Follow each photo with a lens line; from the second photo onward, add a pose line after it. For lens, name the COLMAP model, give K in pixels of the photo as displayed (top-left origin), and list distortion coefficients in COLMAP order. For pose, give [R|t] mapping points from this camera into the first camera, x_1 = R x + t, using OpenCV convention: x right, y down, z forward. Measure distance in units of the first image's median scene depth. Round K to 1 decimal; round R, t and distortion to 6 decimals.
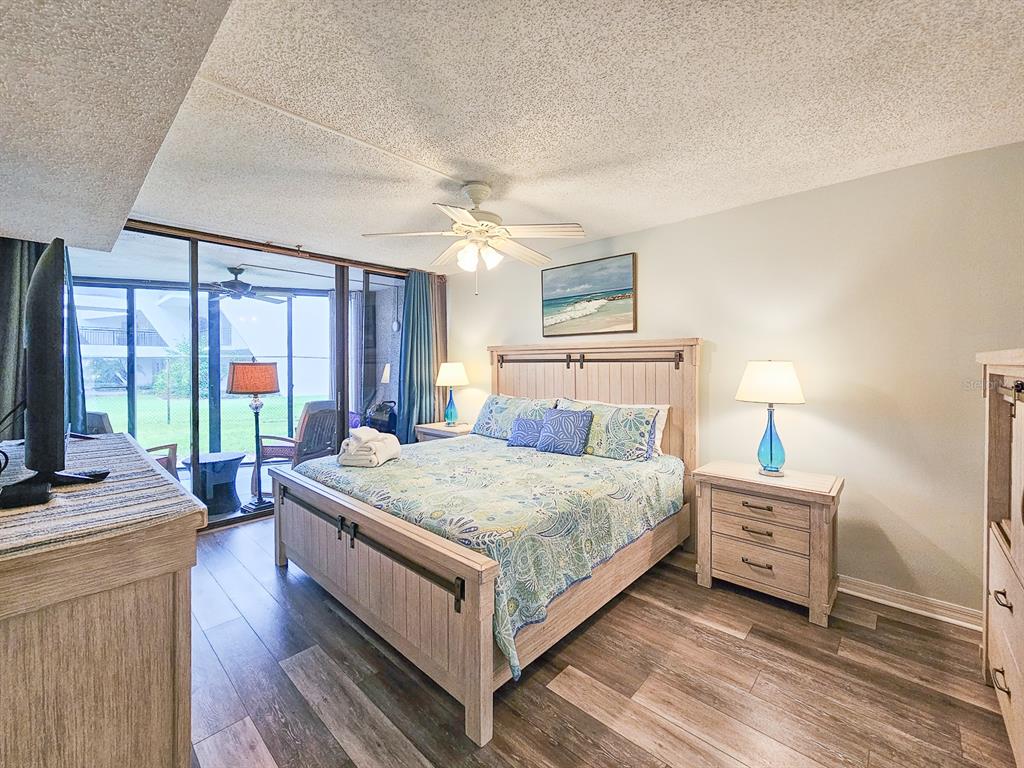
lens RADIAL K [[421.7, 0, 506.8], [0, 421.7, 376.0], [0, 0, 1]] dist [0.000816, 0.000382]
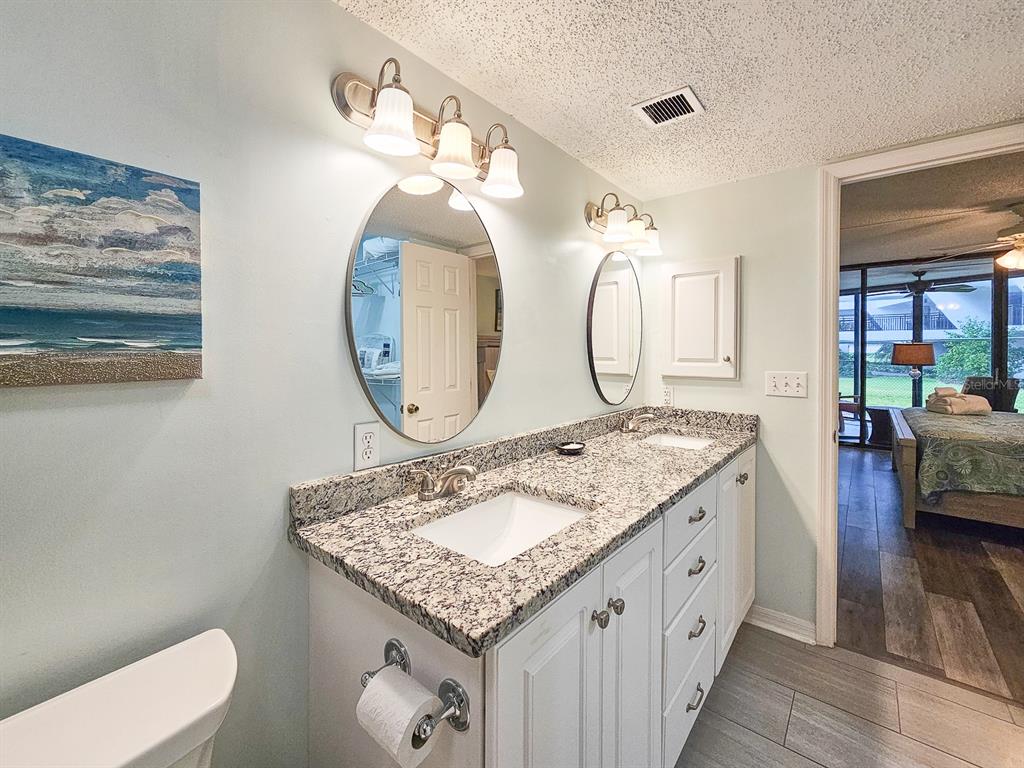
lens RADIAL K [[433.7, 0, 511.6], [0, 433.7, 348.9], [0, 0, 1]] dist [0.000678, 0.000178]
pose [[0.064750, 0.004371, -0.997892, 0.622971], [-0.031643, 0.999497, 0.002324, 0.022770], [0.997400, 0.031425, 0.064856, -0.345252]]
